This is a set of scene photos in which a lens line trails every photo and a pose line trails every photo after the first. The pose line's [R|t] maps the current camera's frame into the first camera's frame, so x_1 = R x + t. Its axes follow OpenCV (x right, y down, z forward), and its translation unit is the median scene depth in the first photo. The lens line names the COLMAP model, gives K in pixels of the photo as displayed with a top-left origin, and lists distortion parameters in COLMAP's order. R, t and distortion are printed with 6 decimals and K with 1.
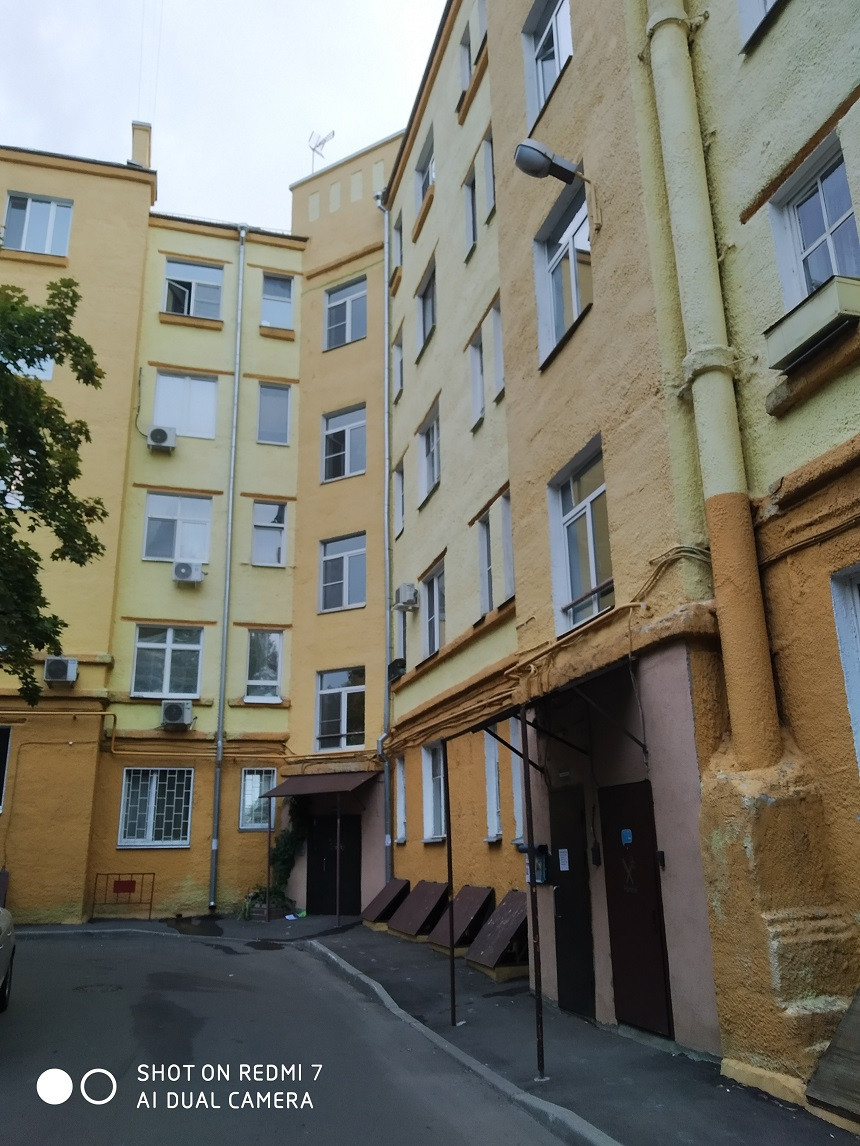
lens RADIAL K [[892.4, 0, 430.0], [0, 892.4, 573.0], [0, 0, 1]] dist [0.021765, -0.000518]
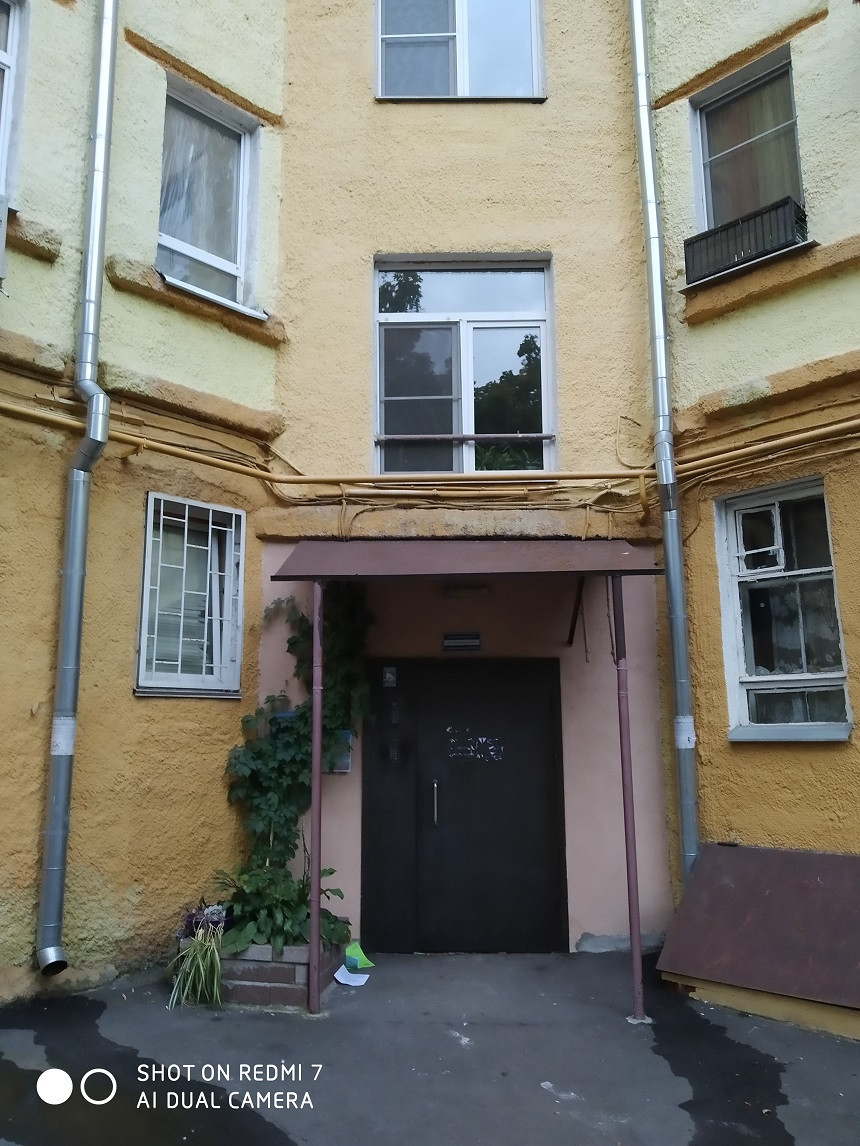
lens RADIAL K [[892.4, 0, 430.0], [0, 892.4, 573.0], [0, 0, 1]] dist [0.021765, -0.000518]
pose [[0.858915, 0.105302, 0.501176, -0.278892], [-0.158036, 0.985370, 0.063806, 0.212903], [-0.487125, -0.134008, 0.862990, 0.697318]]
